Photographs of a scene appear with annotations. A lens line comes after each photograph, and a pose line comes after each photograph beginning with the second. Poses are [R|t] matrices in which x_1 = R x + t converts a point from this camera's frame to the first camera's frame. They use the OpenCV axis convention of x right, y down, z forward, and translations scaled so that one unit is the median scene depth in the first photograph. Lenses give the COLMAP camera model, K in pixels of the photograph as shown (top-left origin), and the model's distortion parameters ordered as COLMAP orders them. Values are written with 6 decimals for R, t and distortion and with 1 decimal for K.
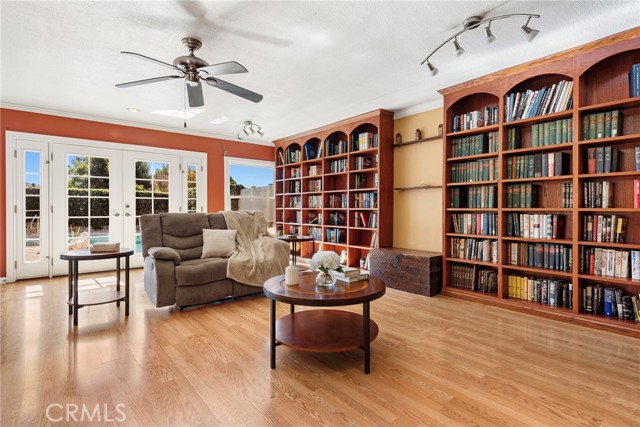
lens RADIAL K [[329.5, 0, 318.8], [0, 329.5, 209.0], [0, 0, 1]] dist [0.001145, -0.000067]
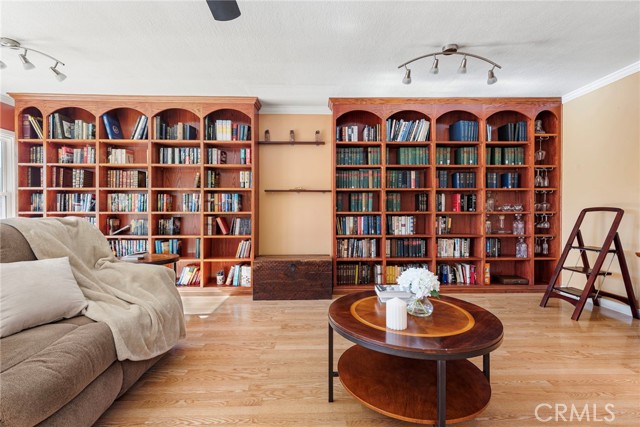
lens RADIAL K [[295.0, 0, 320.0], [0, 295.0, 213.5], [0, 0, 1]] dist [0.004702, 0.000148]
pose [[0.599467, -0.004552, 0.800387, -0.403072], [0.002748, 0.999990, 0.003629, -0.000179], [-0.800395, 0.000024, 0.599473, 0.478404]]
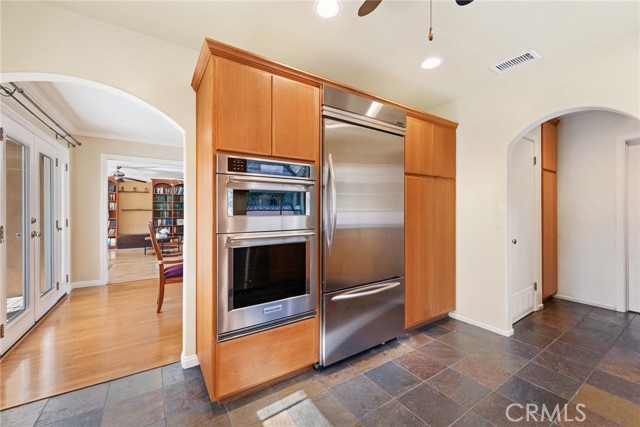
lens RADIAL K [[256.5, 0, 320.0], [0, 256.5, 213.5], [0, 0, 1]] dist [0.011141, 0.000014]
pose [[0.090272, -0.003069, 0.995912, -1.878174], [0.002092, 0.999994, 0.002892, -0.043897], [-0.995915, 0.001823, 0.090278, -0.768580]]
